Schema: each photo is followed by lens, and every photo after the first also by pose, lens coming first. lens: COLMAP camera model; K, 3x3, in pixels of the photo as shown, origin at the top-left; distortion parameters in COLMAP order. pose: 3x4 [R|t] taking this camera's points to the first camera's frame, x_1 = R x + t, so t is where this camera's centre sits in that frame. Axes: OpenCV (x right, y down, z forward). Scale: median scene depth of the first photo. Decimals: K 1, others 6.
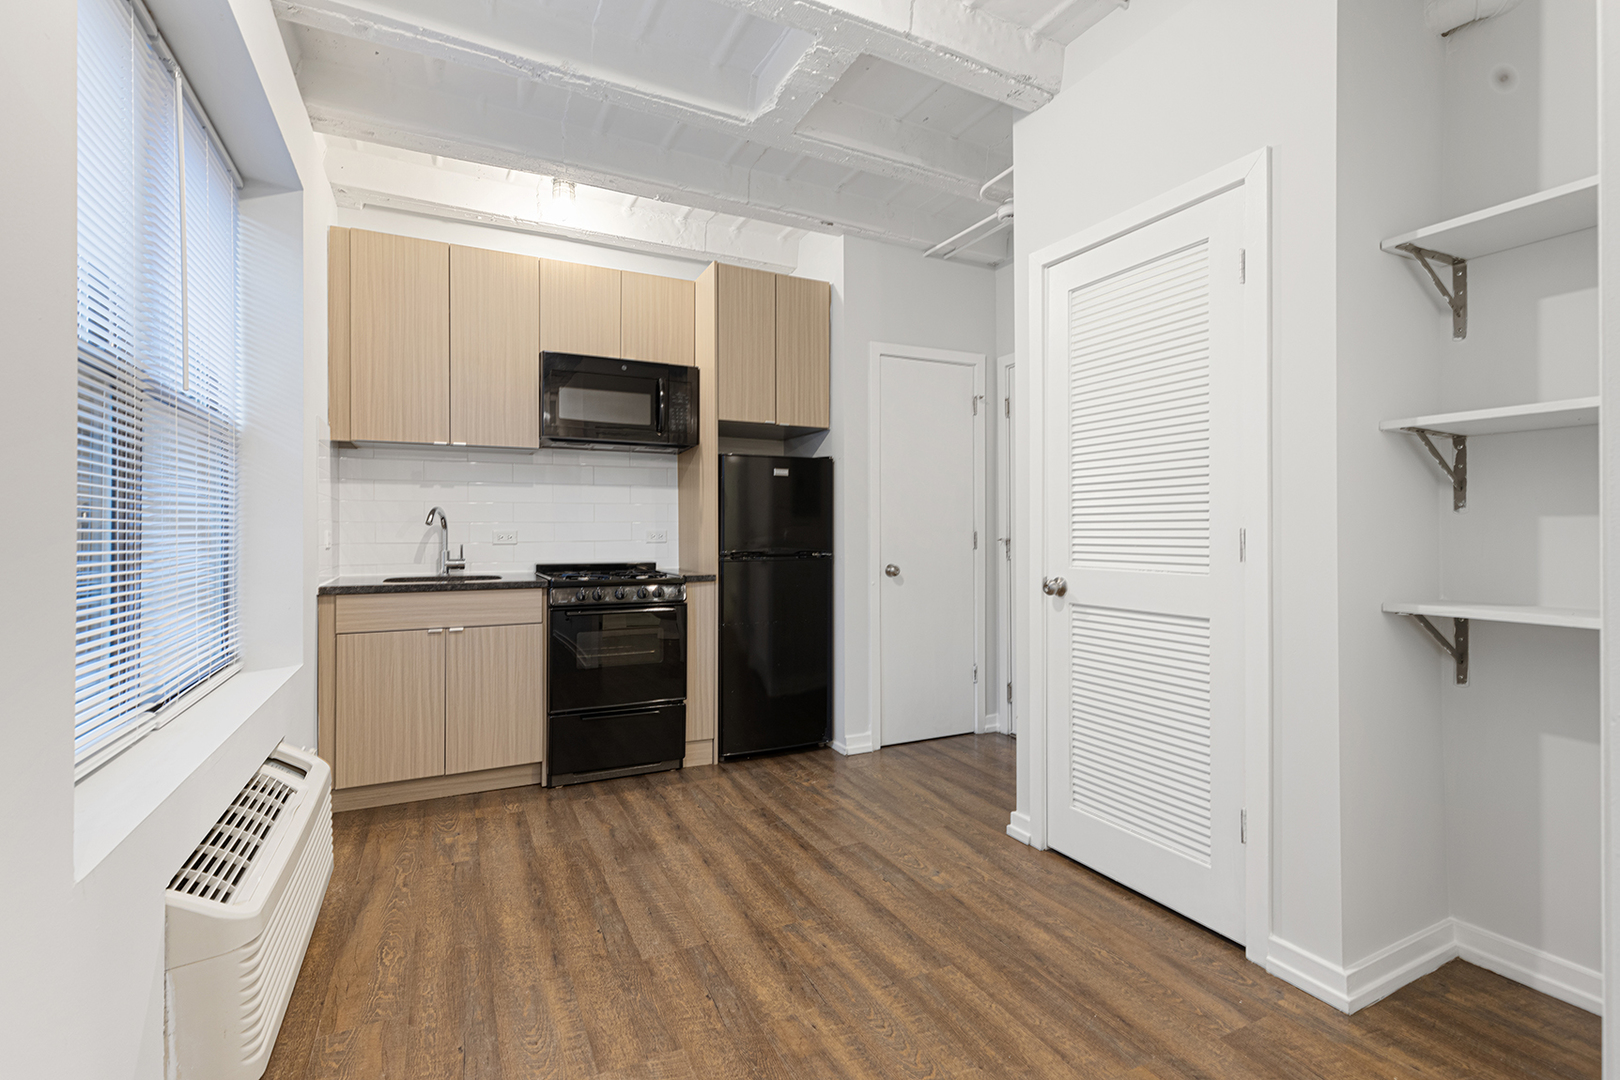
lens RADIAL K [[727.4, 0, 803.0], [0, 727.4, 525.4], [0, 0, 1]] dist [0.007865, -0.000822]
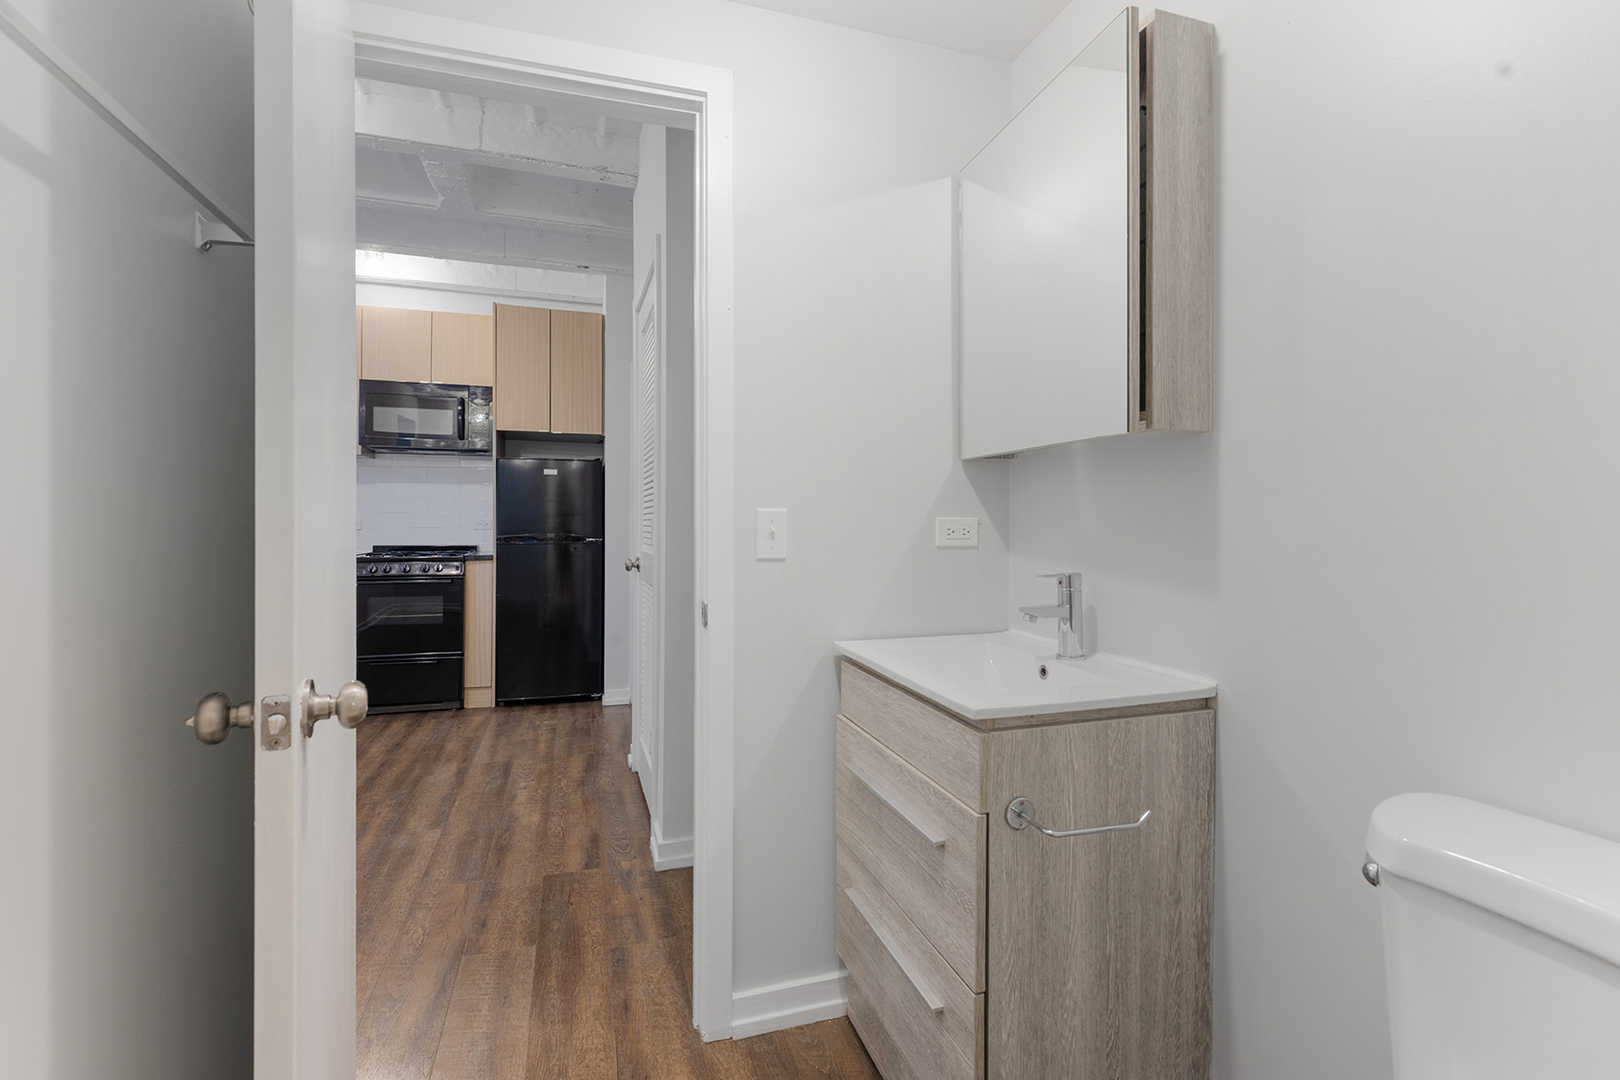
lens RADIAL K [[727.4, 0, 799.6], [0, 727.4, 523.0], [0, 0, 1]] dist [0.007865, -0.000822]
pose [[0.989633, 0.008884, -0.143342, 0.740437], [-0.006769, 0.999861, 0.015237, -0.011350], [0.143458, -0.014109, 0.989556, -0.199277]]
